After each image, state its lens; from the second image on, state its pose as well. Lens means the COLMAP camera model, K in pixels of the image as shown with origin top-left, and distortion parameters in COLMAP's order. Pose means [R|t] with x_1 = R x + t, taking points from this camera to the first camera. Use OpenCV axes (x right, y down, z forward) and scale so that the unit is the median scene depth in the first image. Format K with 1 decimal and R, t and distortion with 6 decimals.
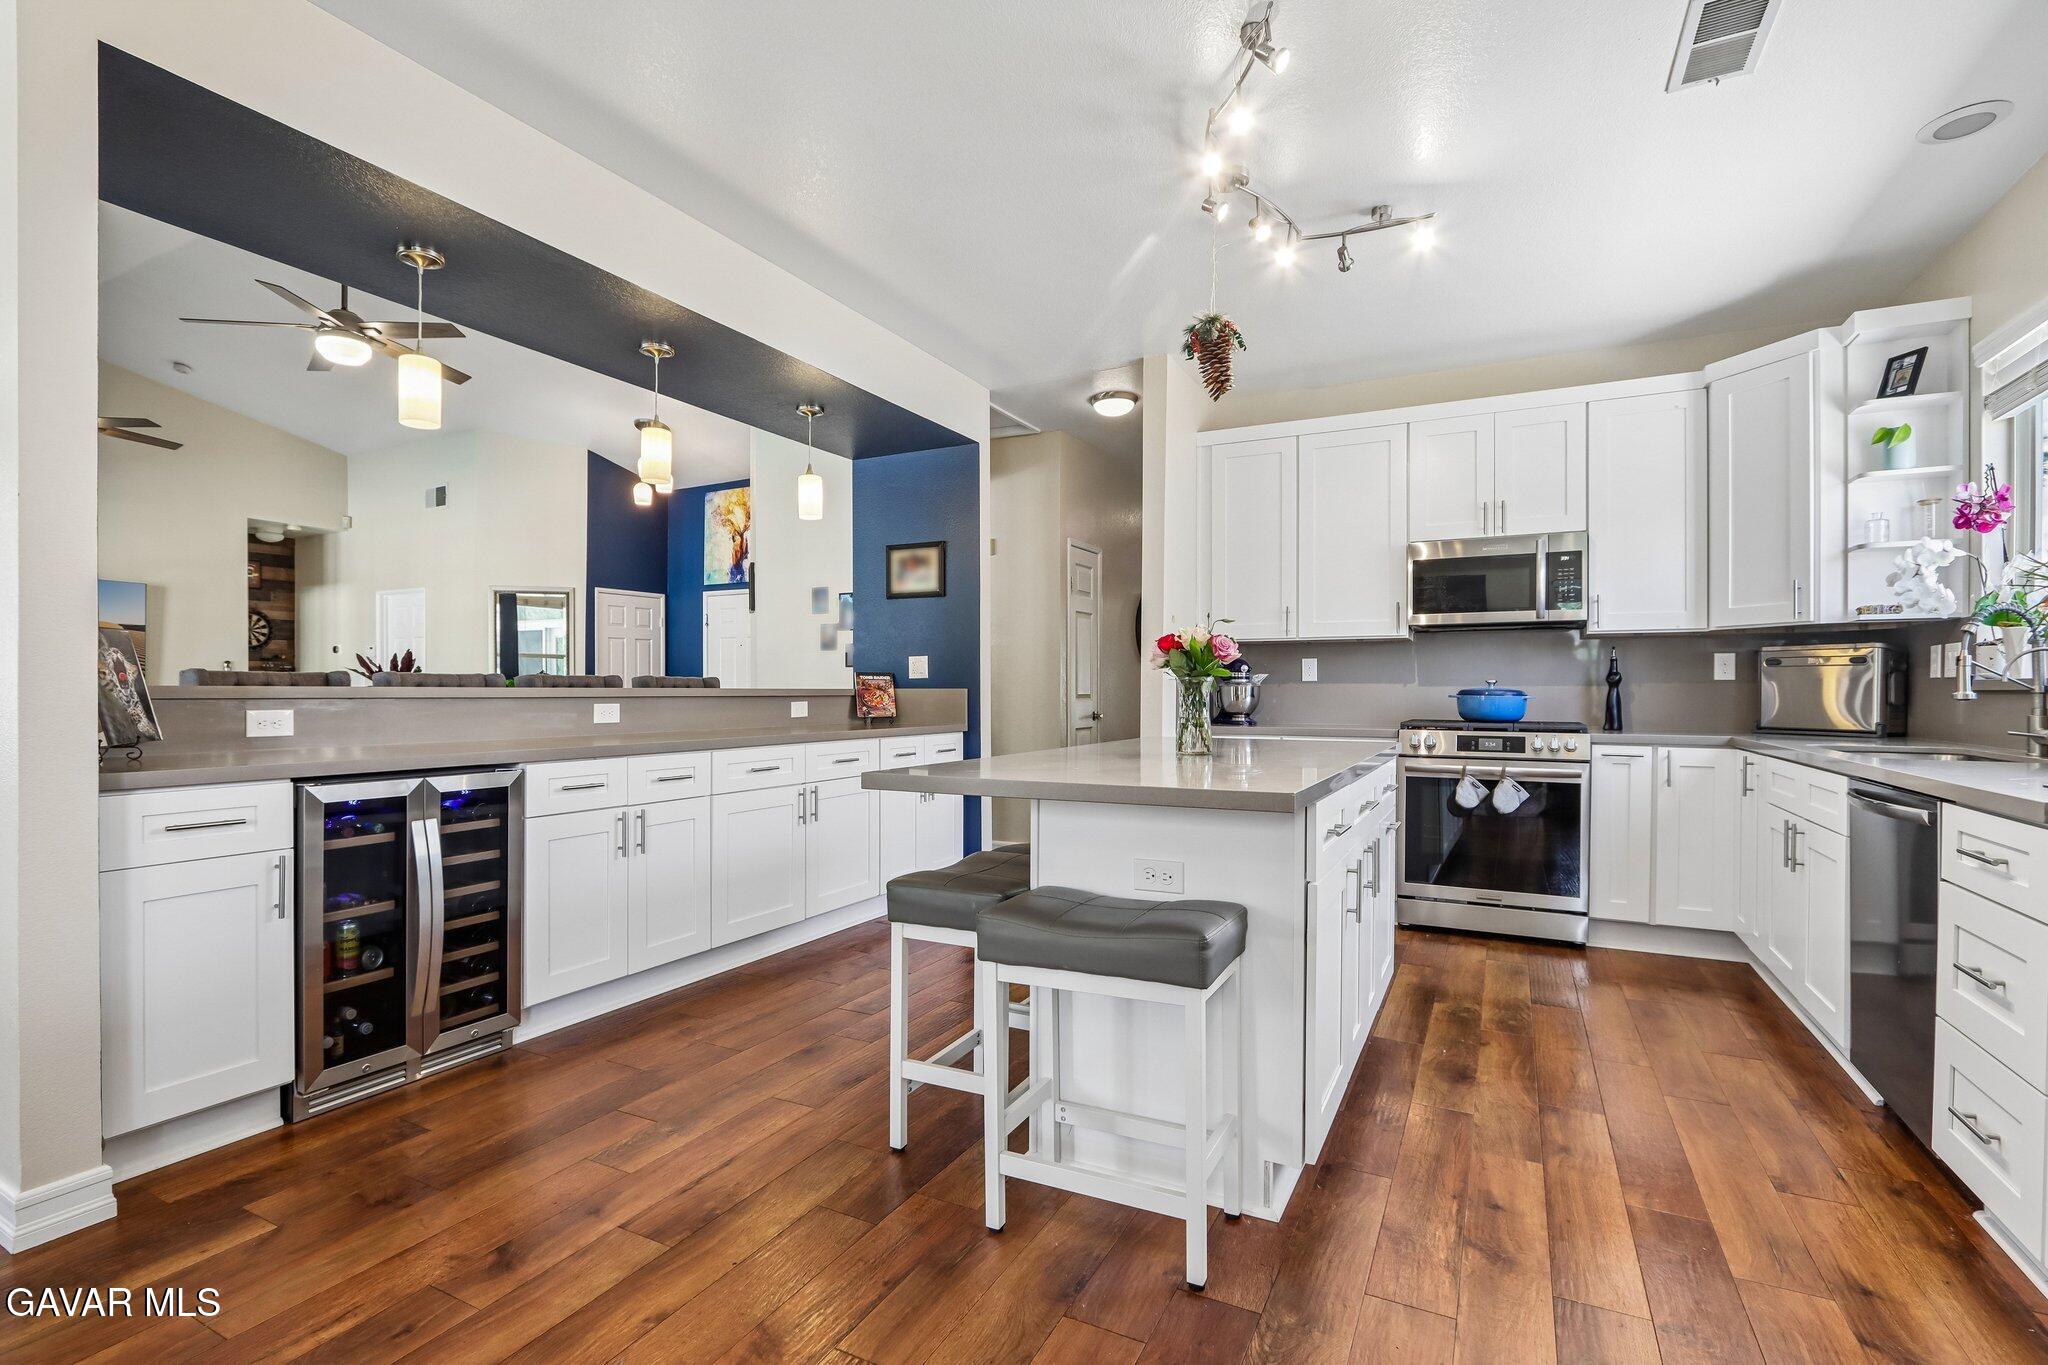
lens RADIAL K [[961.5, 0, 1021.4], [0, 961.5, 694.9], [0, 0, 1]] dist [-0.014155, 0.002131]
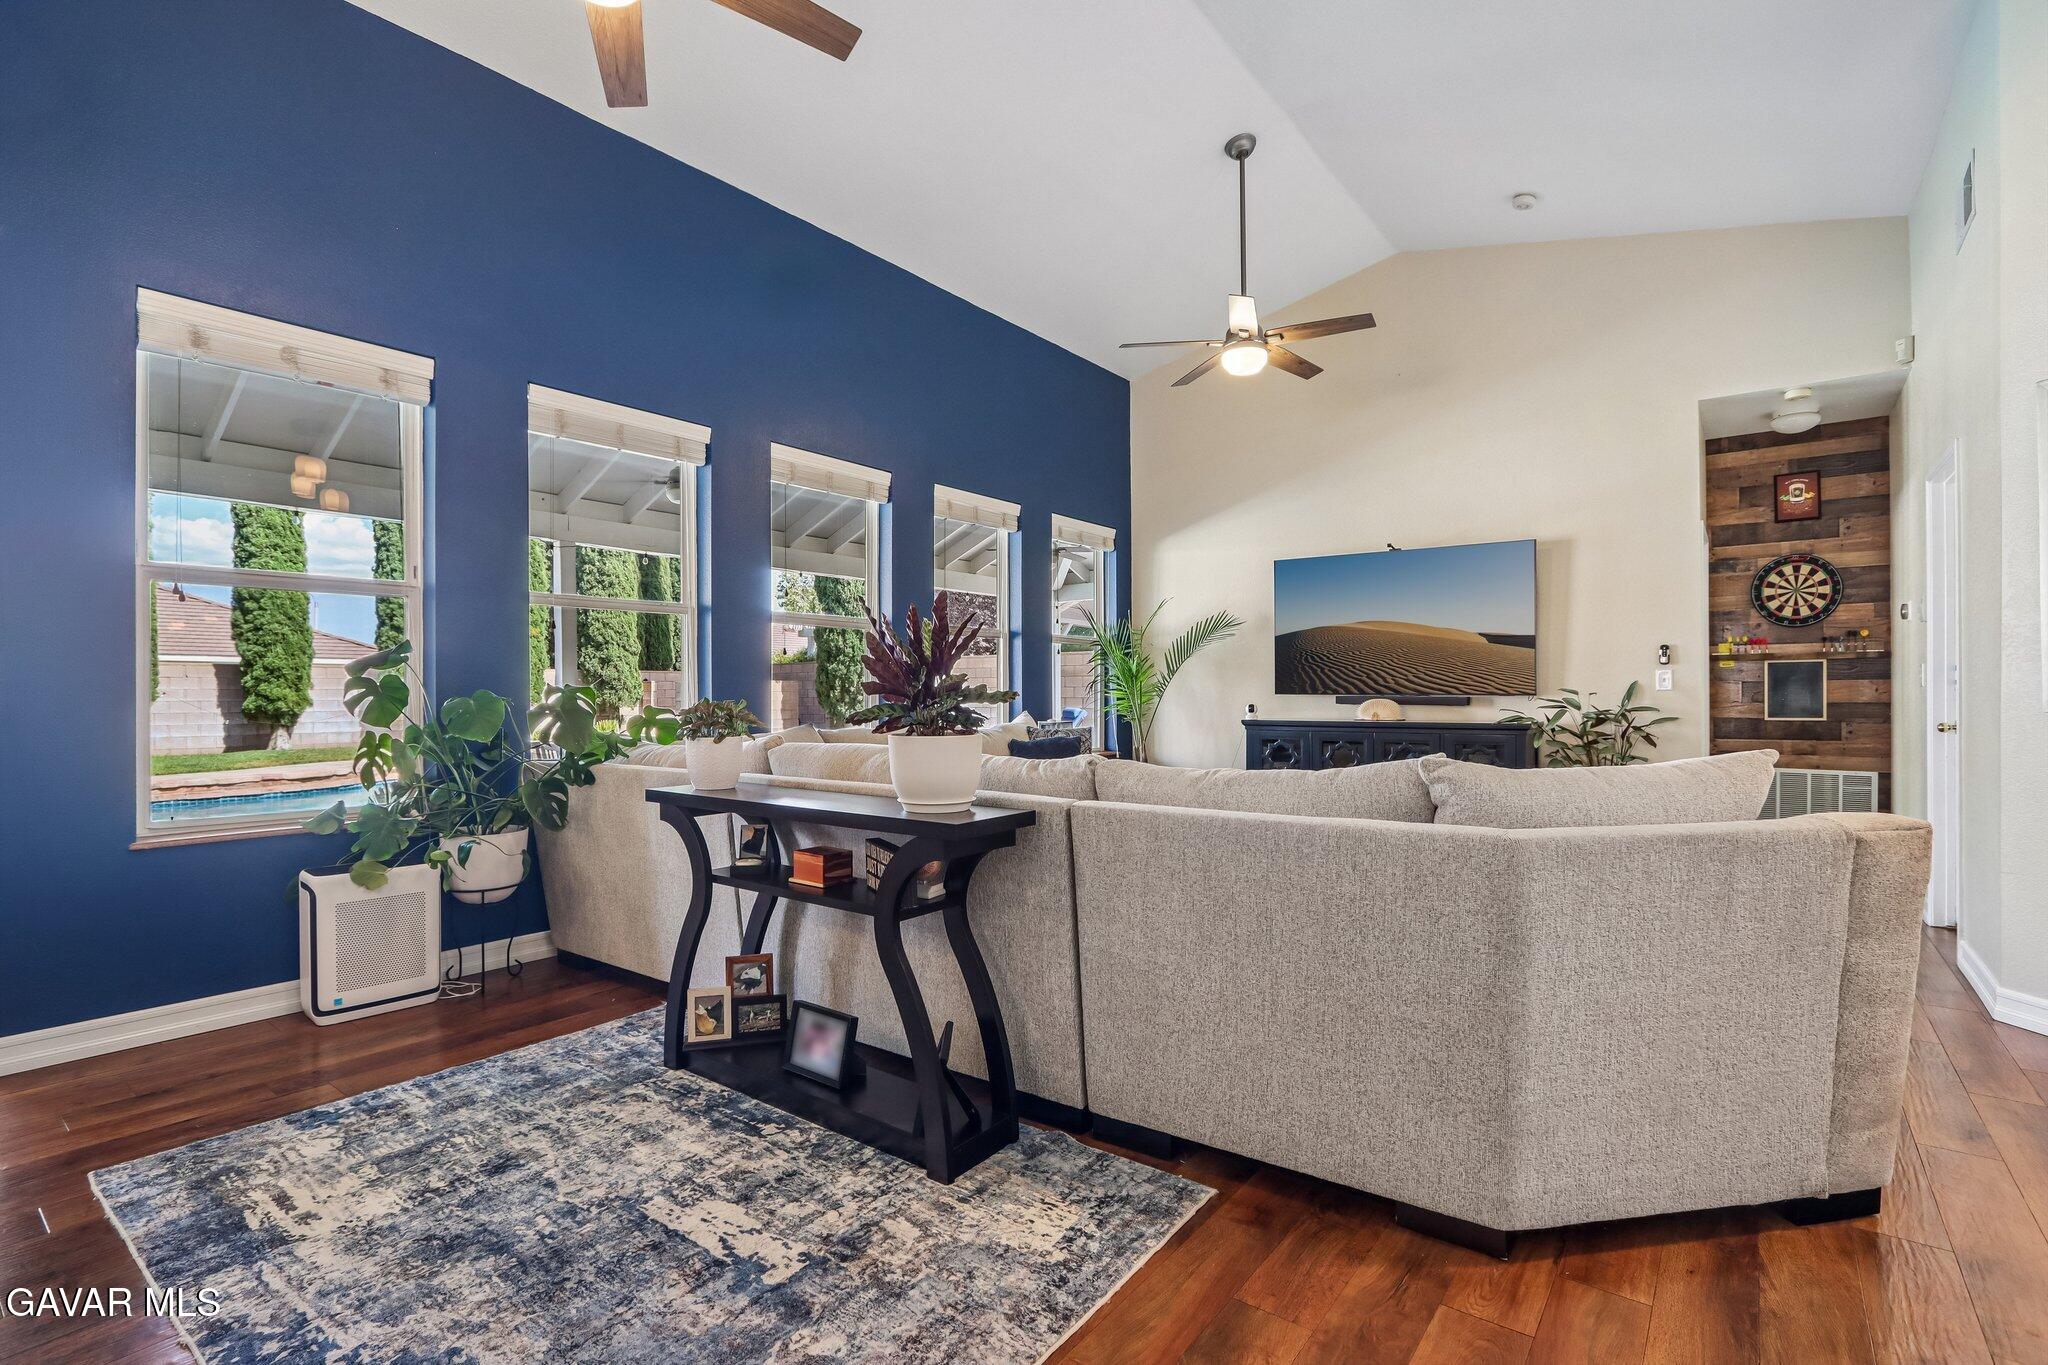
lens RADIAL K [[961.5, 0, 1019.7], [0, 961.5, 683.1], [0, 0, 1]] dist [-0.014155, 0.002131]
pose [[-0.195140, -0.011652, -0.980706, -0.350357], [-0.003381, 0.999931, -0.011208, -0.006901], [0.980770, 0.001129, -0.195166, 1.632148]]
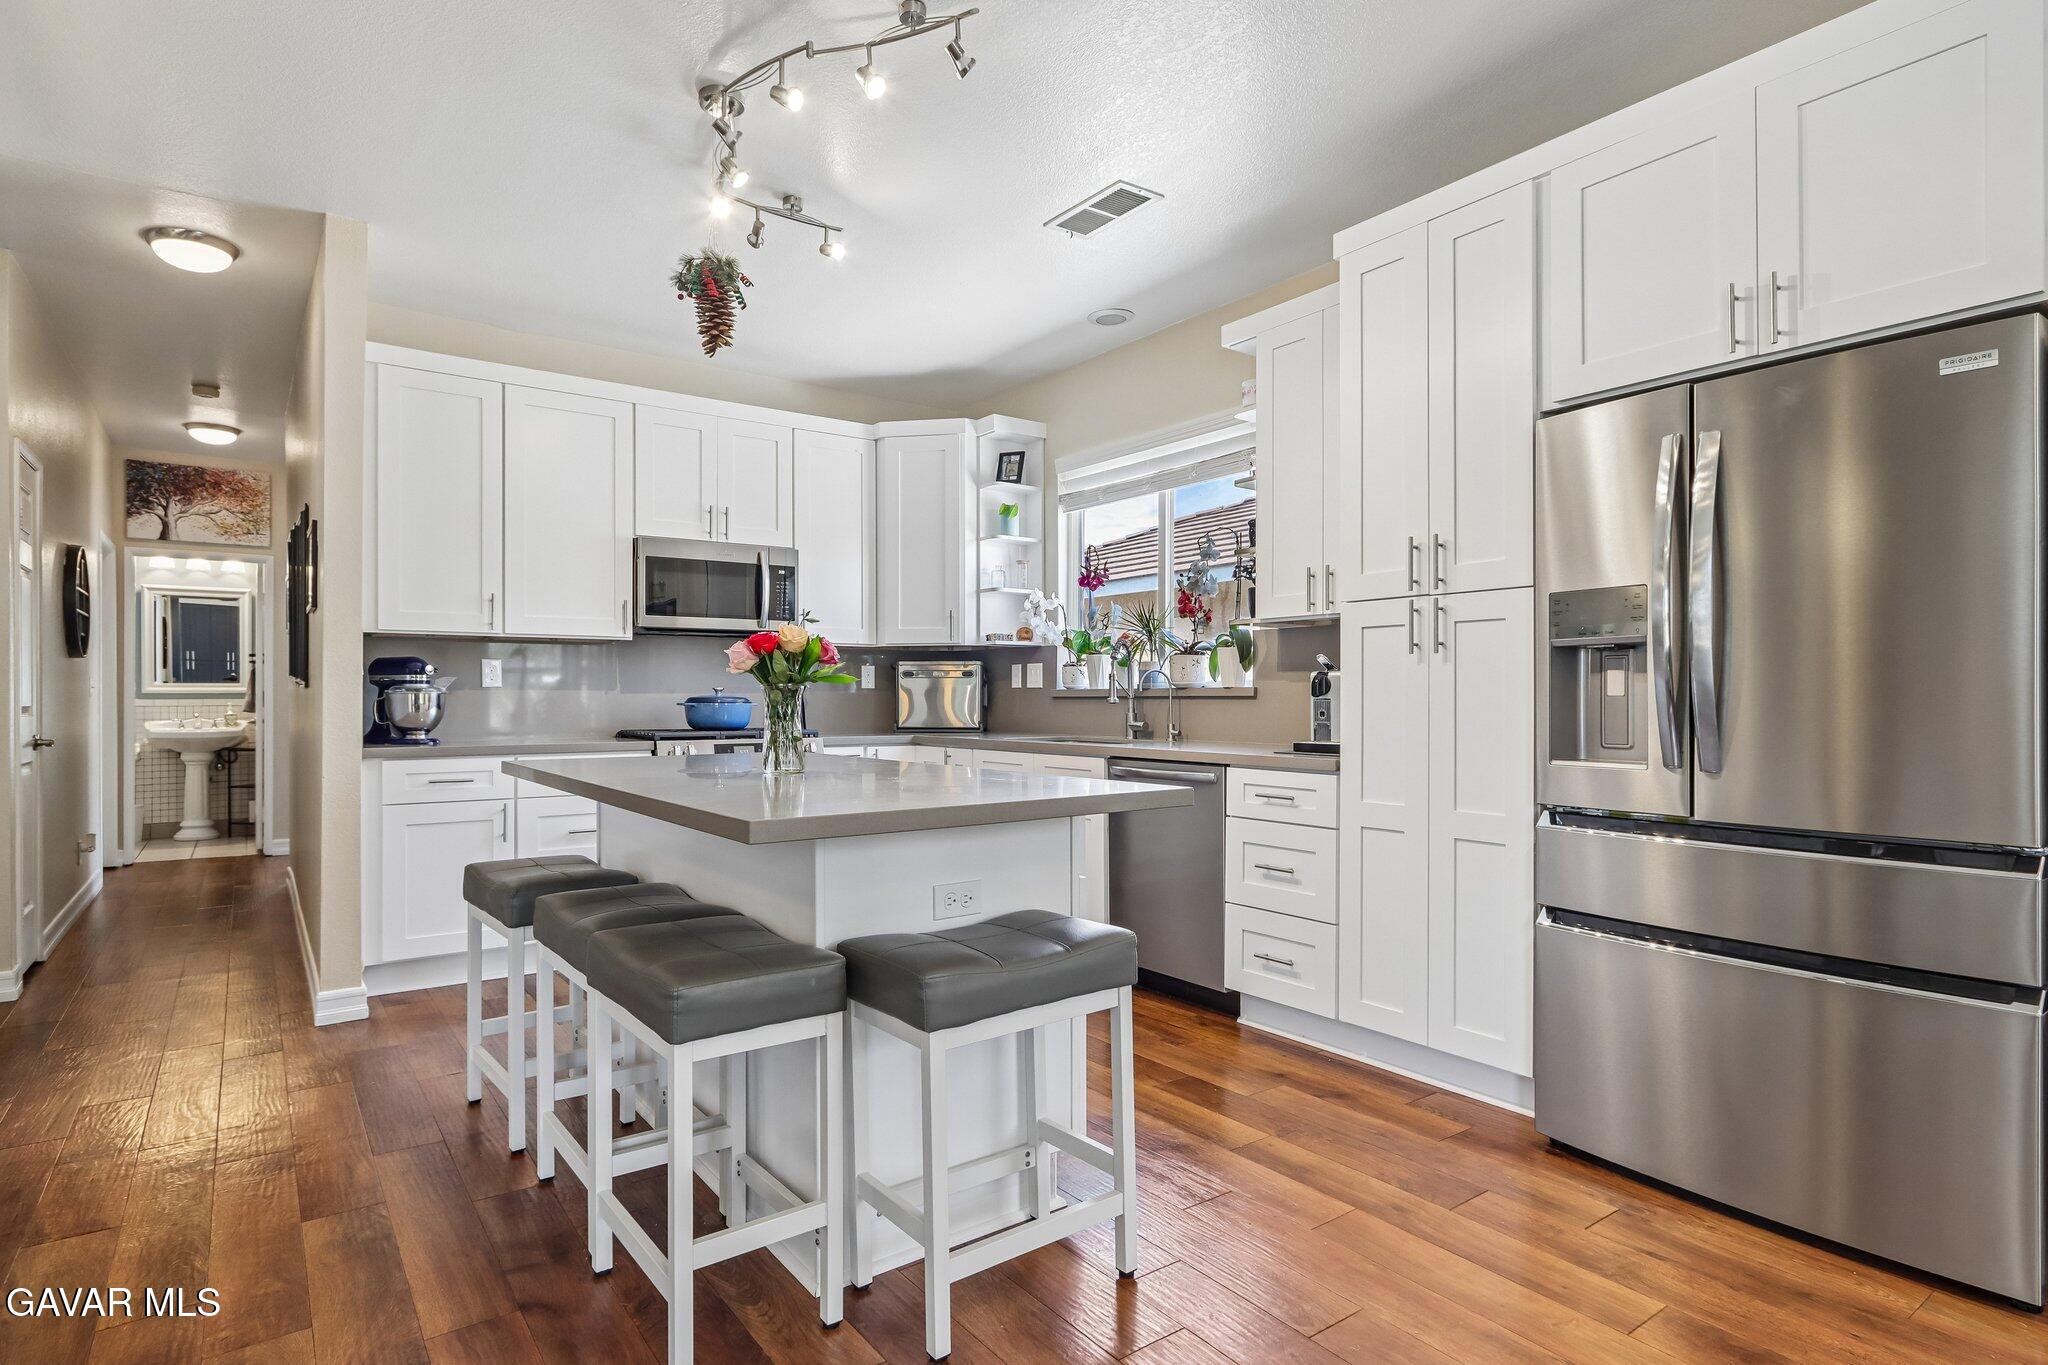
lens RADIAL K [[1065.3, 0, 1036.9], [0, 1065.3, 696.5], [0, 0, 1]] dist [-0.011692, 0.000209]
pose [[0.443382, -0.001794, 0.896331, -0.353035], [0.006797, 0.999976, -0.001361, -0.002160], [-0.896307, 0.006696, 0.443384, 0.227933]]
